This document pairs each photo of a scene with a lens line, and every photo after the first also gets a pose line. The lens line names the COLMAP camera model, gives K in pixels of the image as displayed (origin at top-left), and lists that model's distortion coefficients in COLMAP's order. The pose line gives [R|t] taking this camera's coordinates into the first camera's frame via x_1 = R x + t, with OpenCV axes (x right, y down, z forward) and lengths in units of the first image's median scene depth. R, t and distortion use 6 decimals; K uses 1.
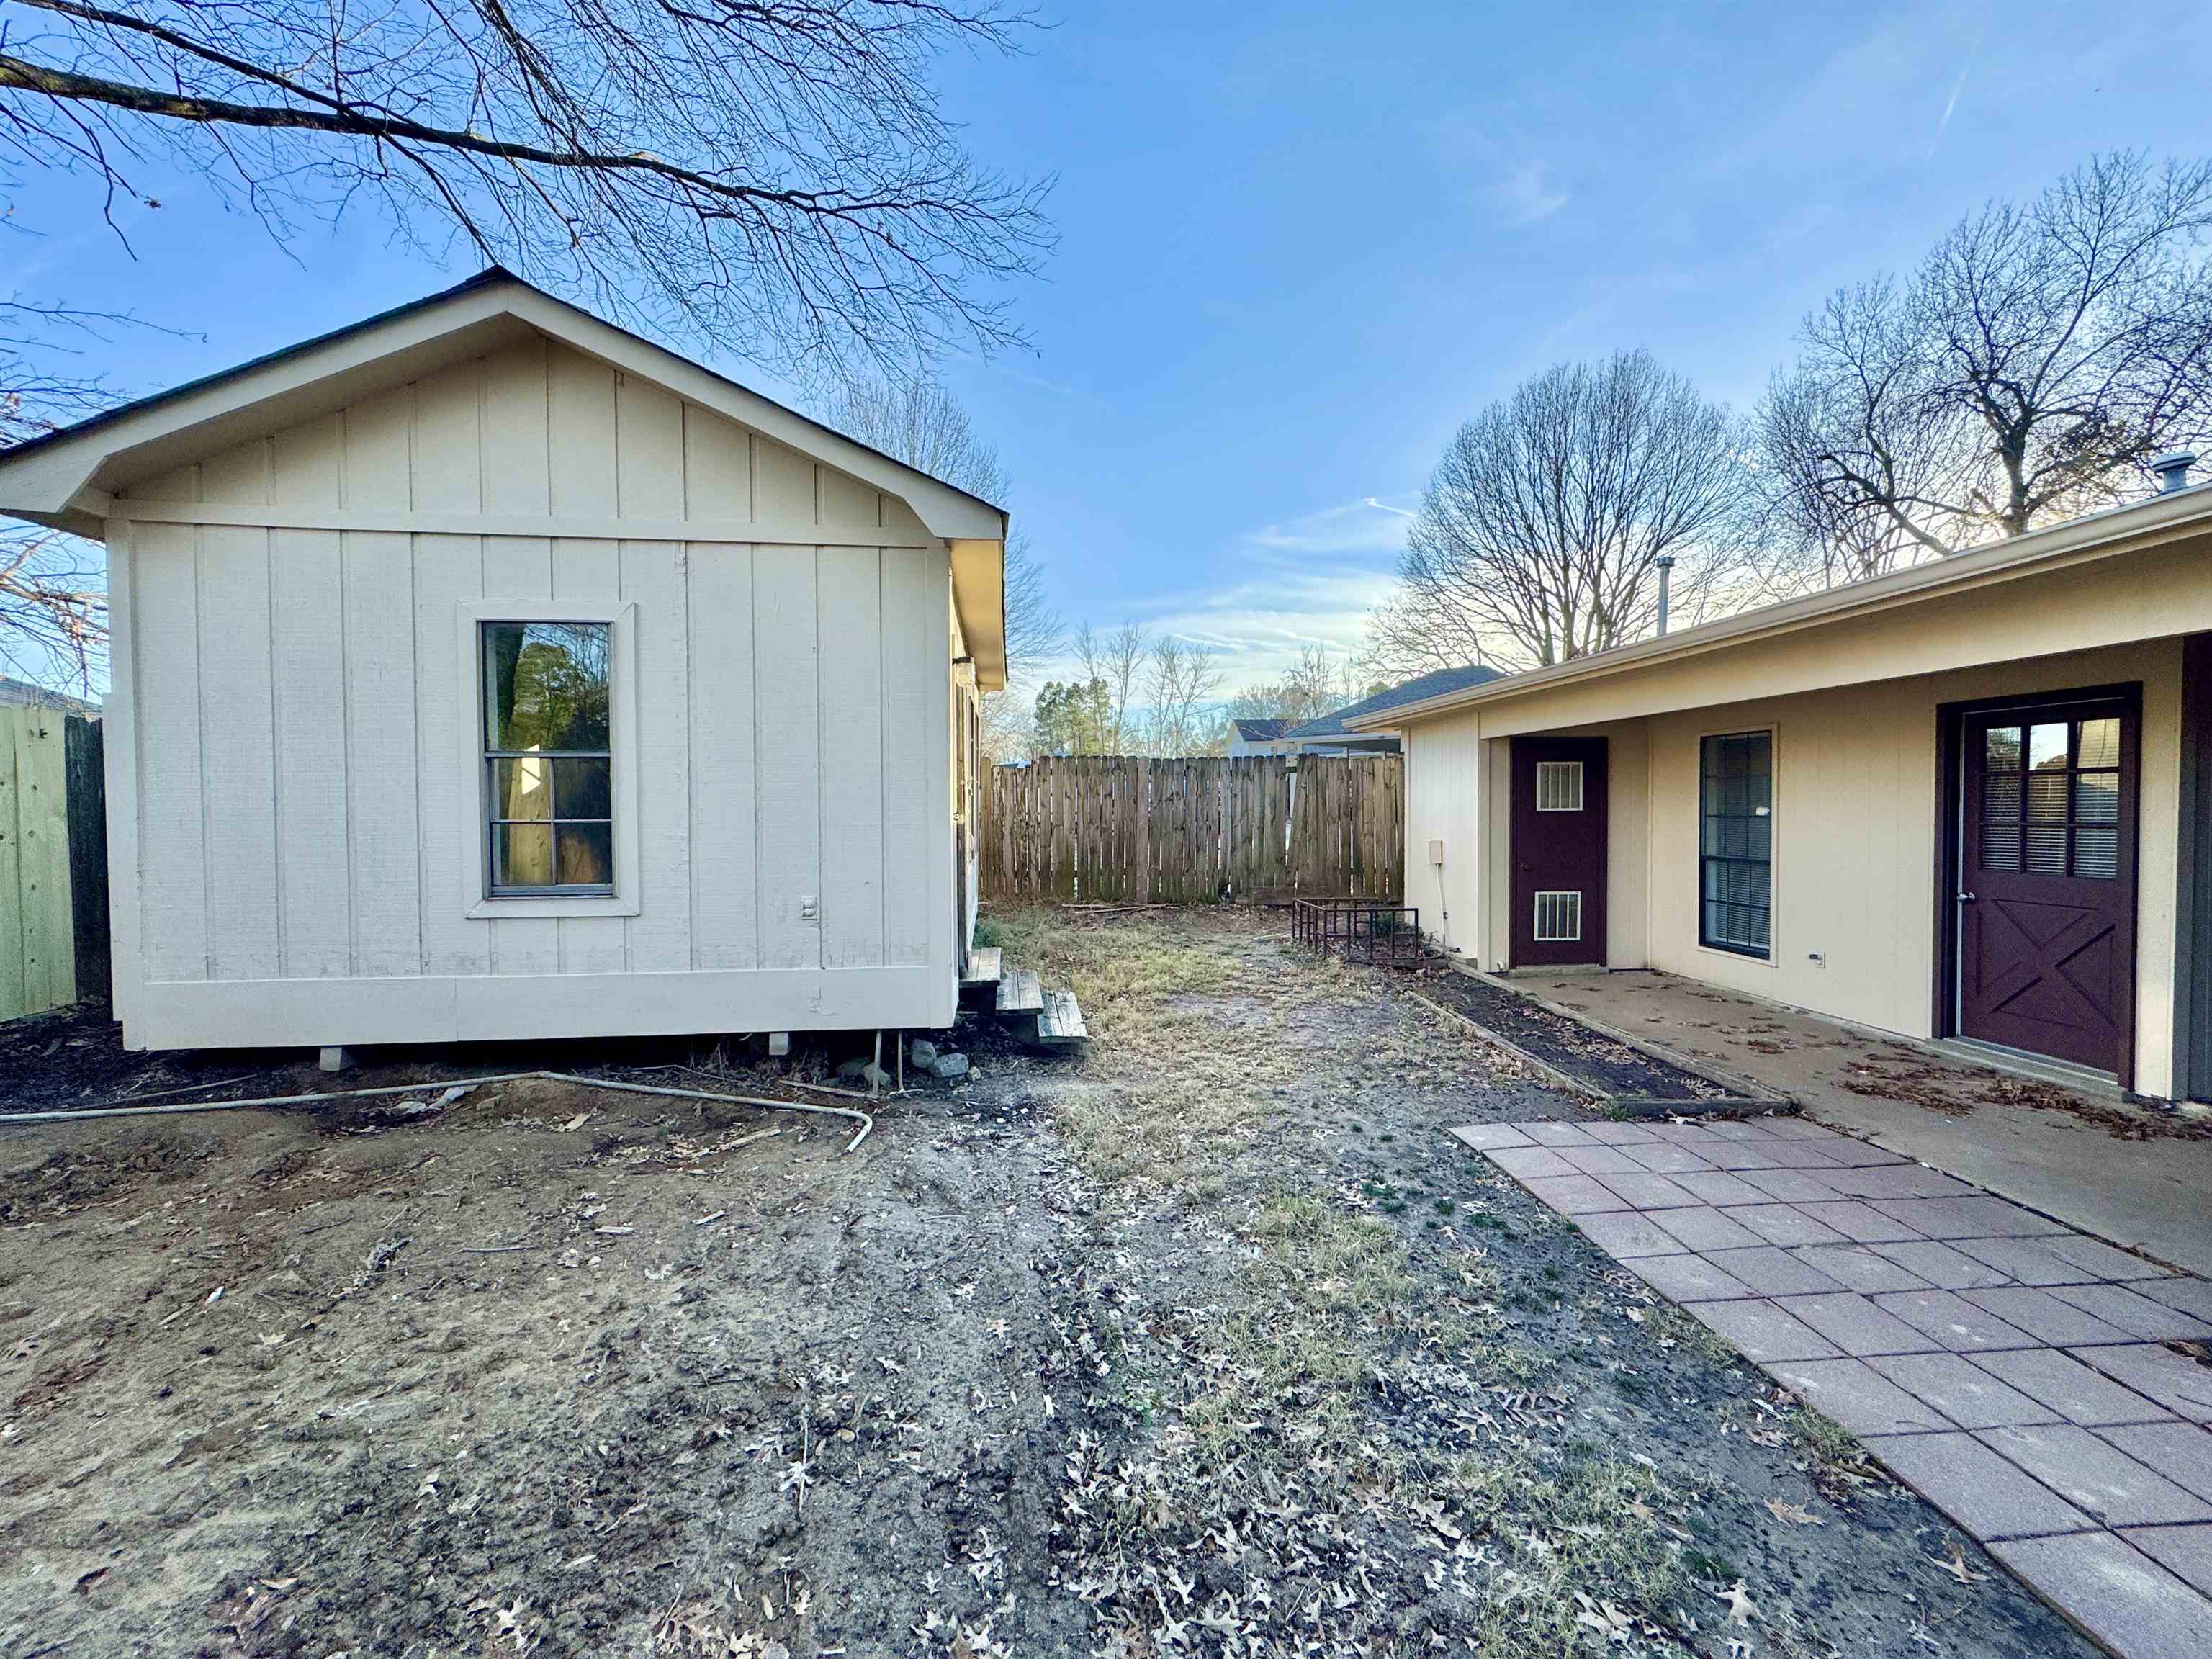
lens RADIAL K [[884.2, 0, 1107.8], [0, 884.2, 830.4], [0, 0, 1]] dist [0.000810, -0.000806]
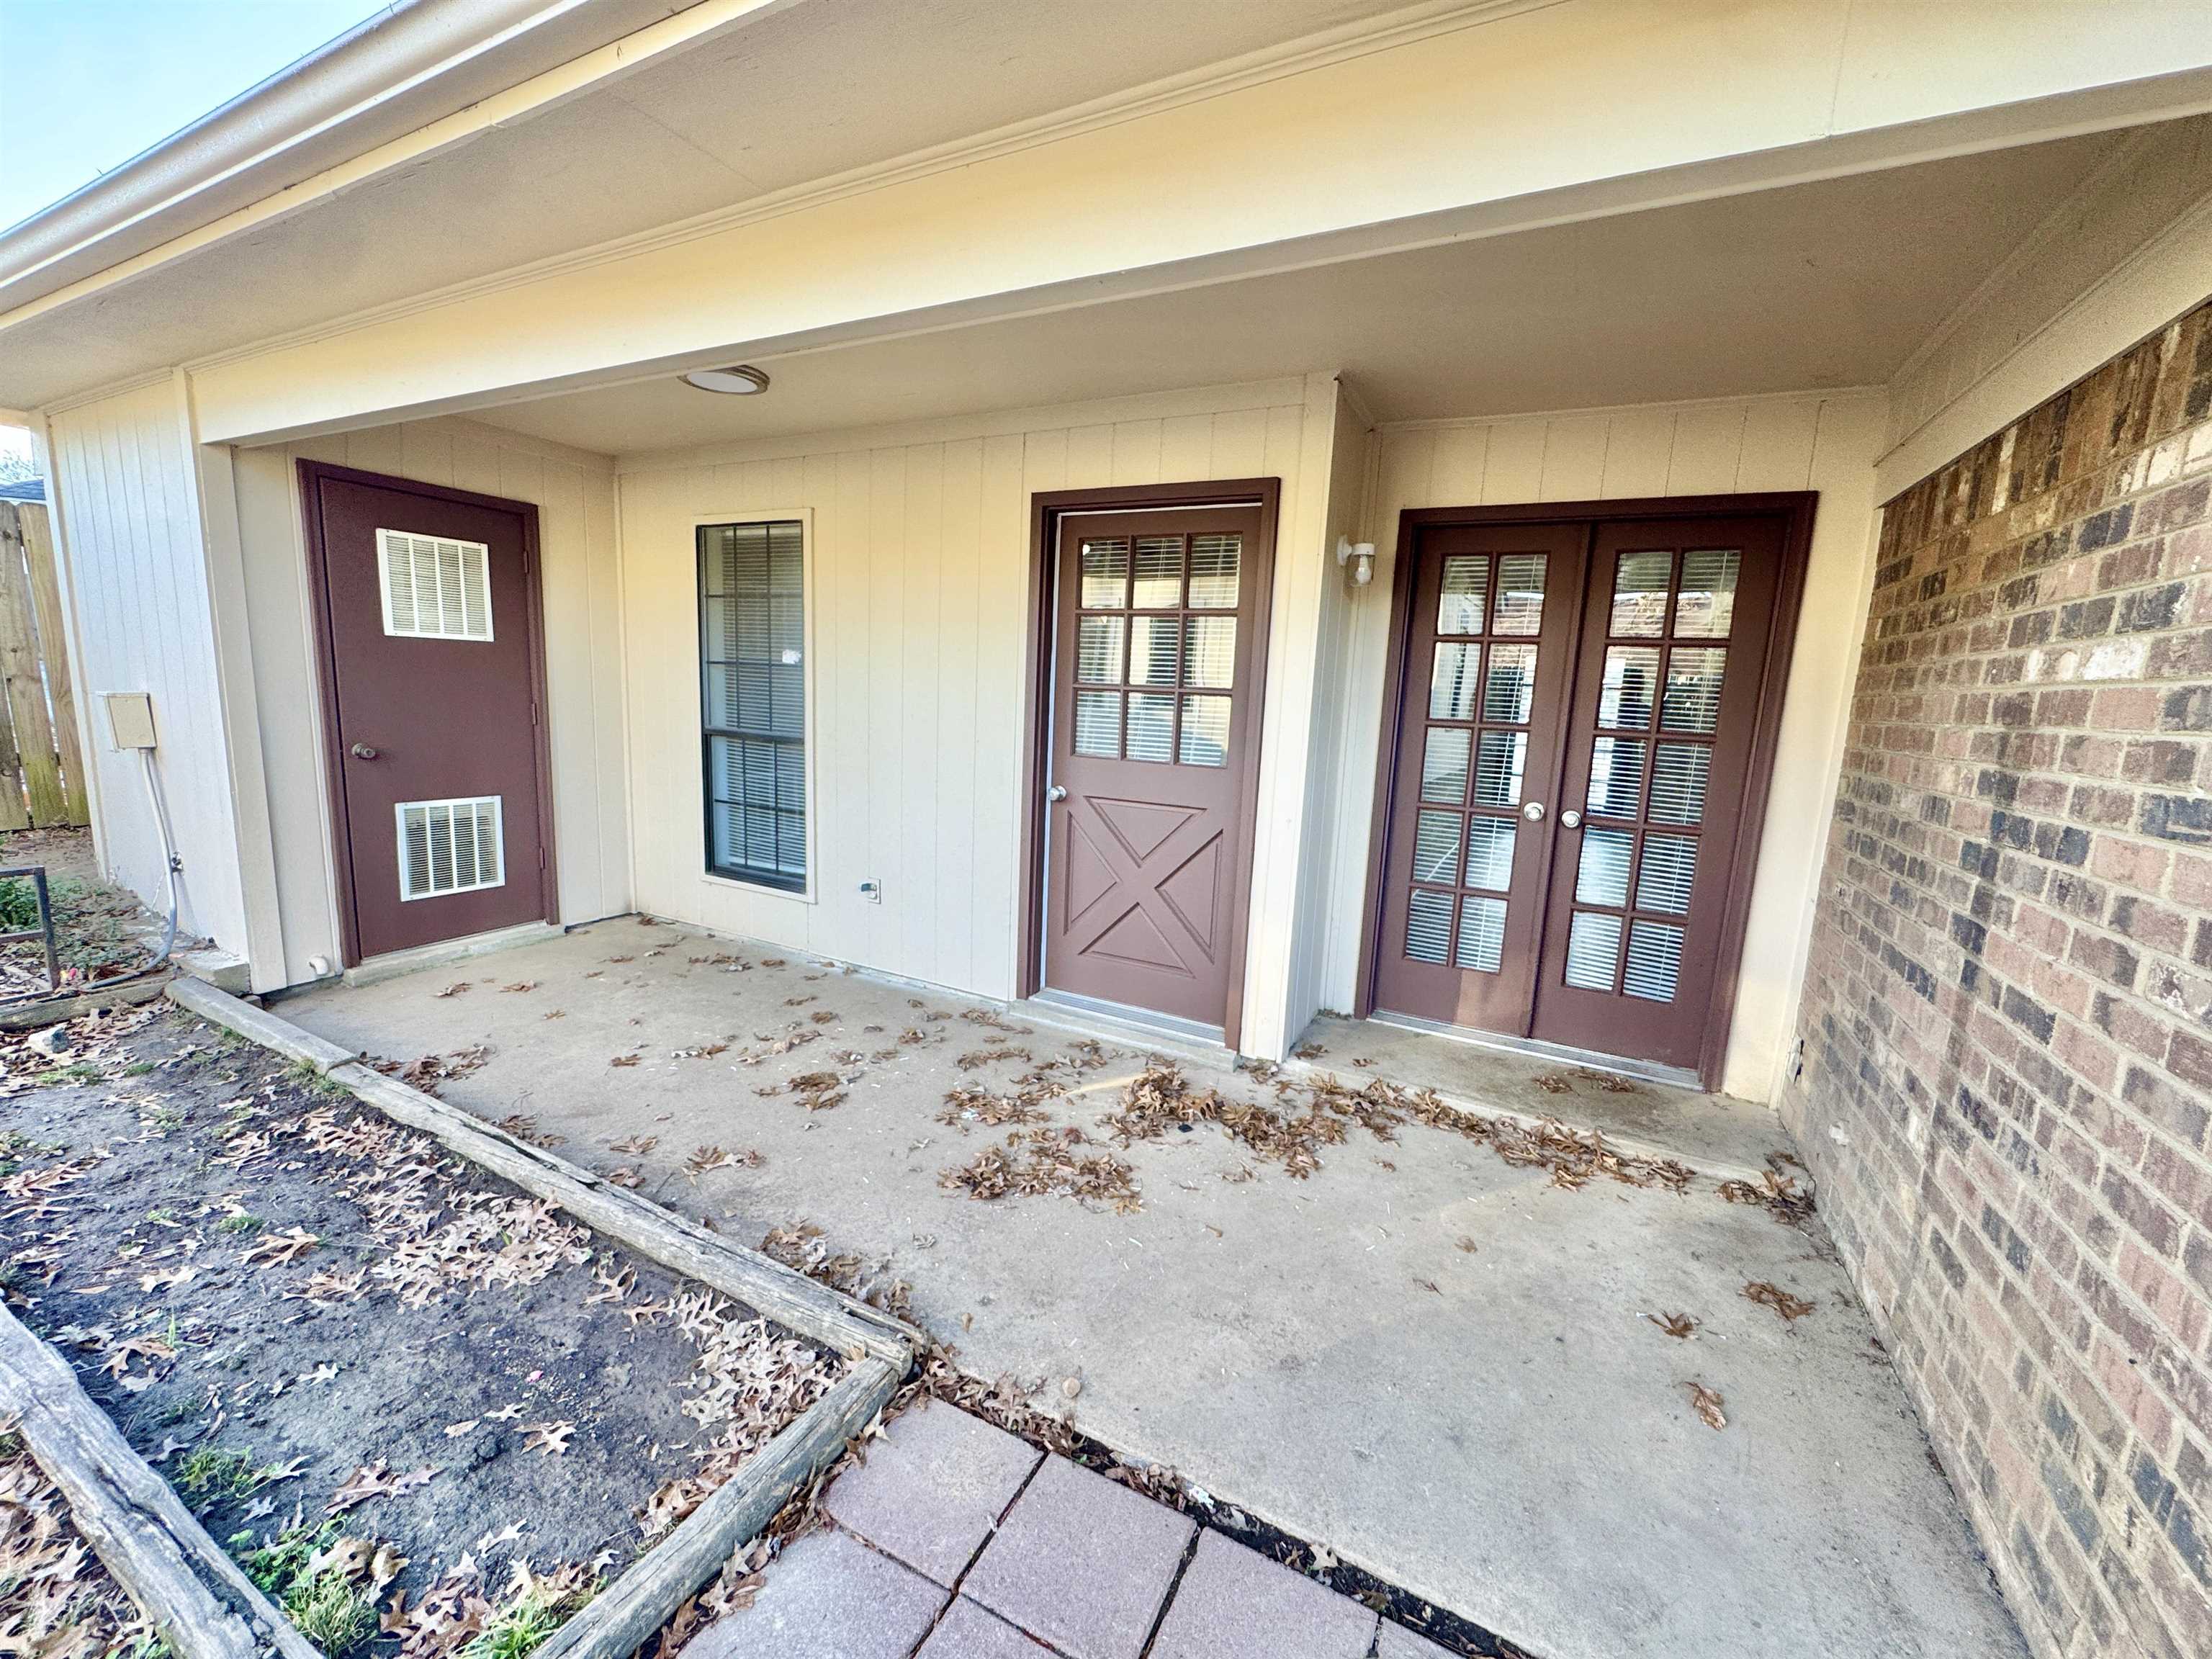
lens RADIAL K [[884.2, 0, 1107.6], [0, 884.2, 831.2], [0, 0, 1]] dist [0.000810, -0.000806]
pose [[0.533356, -0.103538, 0.839531, 0.307439], [-0.029086, 0.989649, 0.140530, 0.005395], [-0.845391, -0.099372, 0.524823, 0.448469]]
